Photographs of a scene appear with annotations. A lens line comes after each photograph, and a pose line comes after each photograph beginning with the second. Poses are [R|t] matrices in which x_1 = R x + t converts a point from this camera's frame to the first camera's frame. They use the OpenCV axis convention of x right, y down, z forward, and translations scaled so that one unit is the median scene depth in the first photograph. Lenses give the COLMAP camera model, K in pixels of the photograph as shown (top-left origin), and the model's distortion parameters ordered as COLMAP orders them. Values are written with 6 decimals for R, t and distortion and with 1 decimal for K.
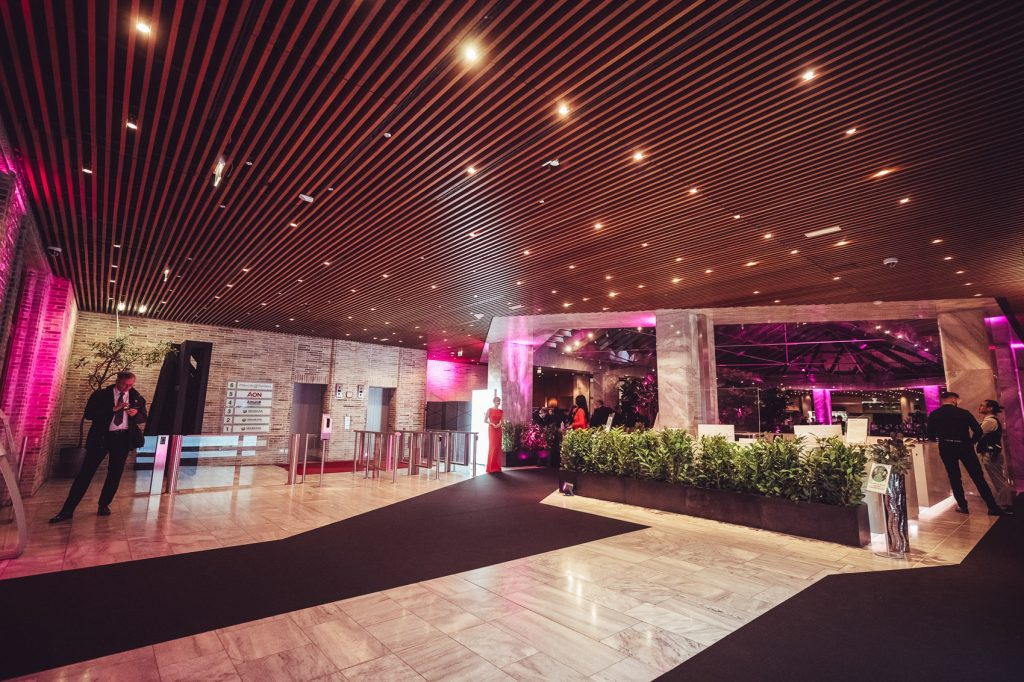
lens RADIAL K [[464.3, 0, 512.0], [0, 464.3, 341.0], [0, 0, 1]] dist [0.002049, 0.000381]
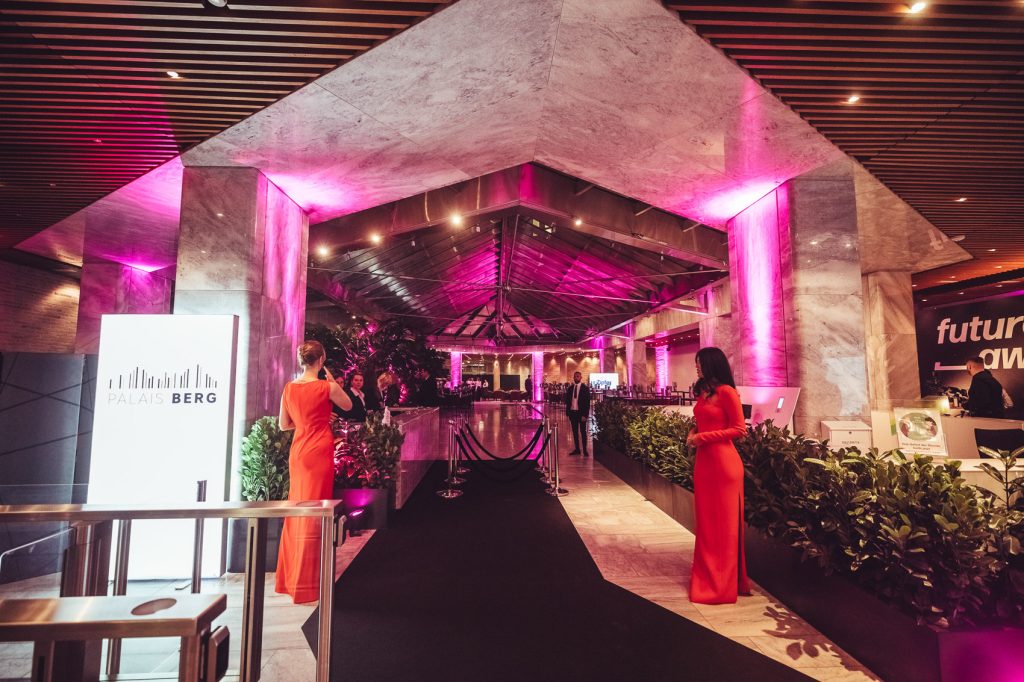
lens RADIAL K [[464.3, 0, 512.0], [0, 464.3, 341.0], [0, 0, 1]] dist [0.002049, 0.000381]
pose [[0.622951, 0.049487, 0.780694, -0.227369], [-0.114438, 0.993025, 0.028369, 0.131508], [-0.773845, -0.107014, 0.624269, 0.963106]]
